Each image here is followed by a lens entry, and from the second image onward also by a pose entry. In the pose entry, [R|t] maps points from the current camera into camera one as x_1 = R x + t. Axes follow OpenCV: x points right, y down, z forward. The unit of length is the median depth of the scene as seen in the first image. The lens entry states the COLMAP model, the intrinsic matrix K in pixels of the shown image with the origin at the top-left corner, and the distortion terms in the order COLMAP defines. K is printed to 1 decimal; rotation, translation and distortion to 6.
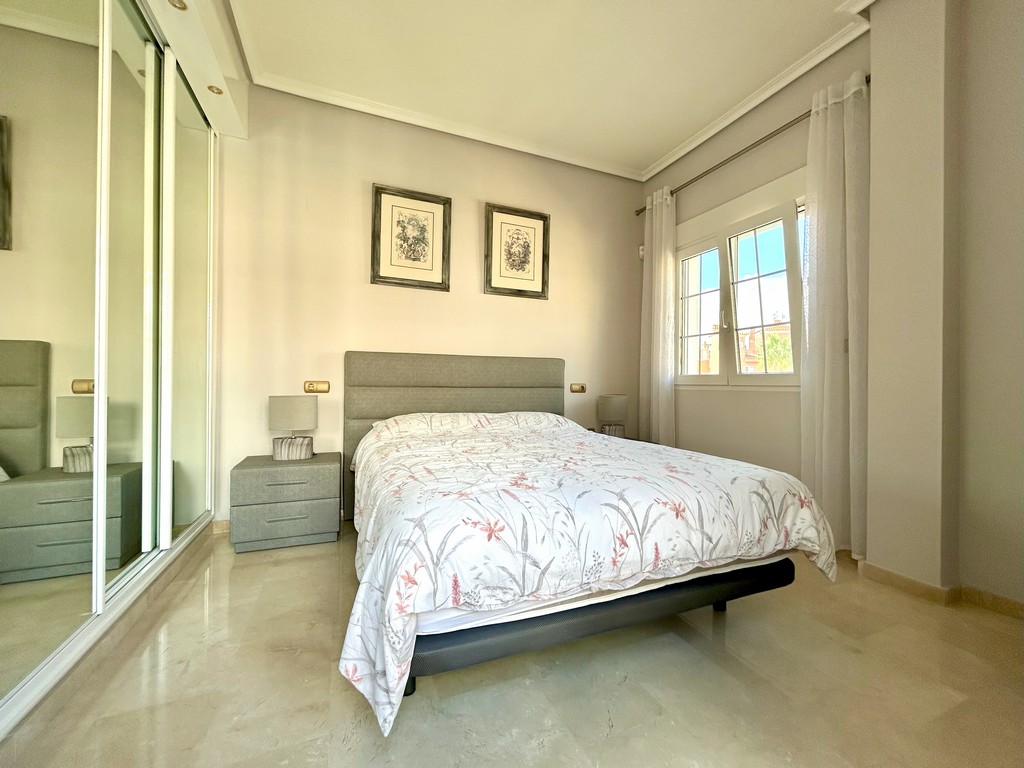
lens RADIAL K [[411.3, 0, 513.9], [0, 411.3, 383.5], [0, 0, 1]] dist [-0.000714, 0.001093]
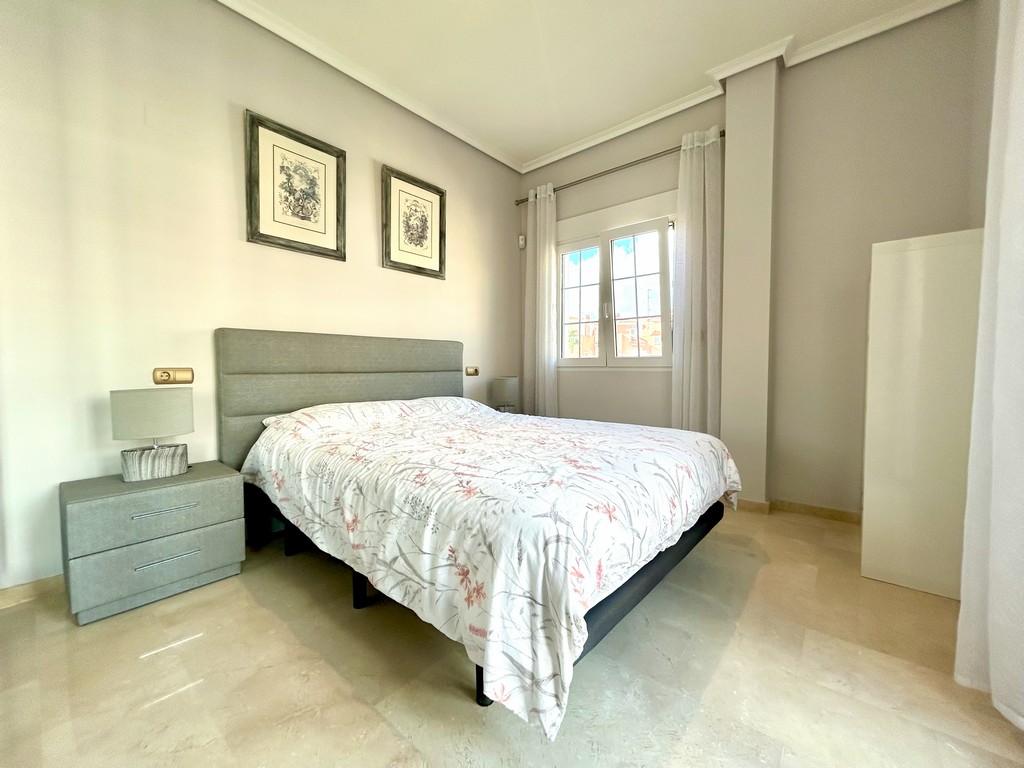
lens RADIAL K [[411.3, 0, 512.7], [0, 411.3, 382.5], [0, 0, 1]] dist [-0.000714, 0.001093]
pose [[0.891798, -0.030052, 0.451435, -0.258112], [0.010656, 0.998910, 0.045447, -0.006405], [-0.452308, -0.035719, 0.891146, 0.070246]]
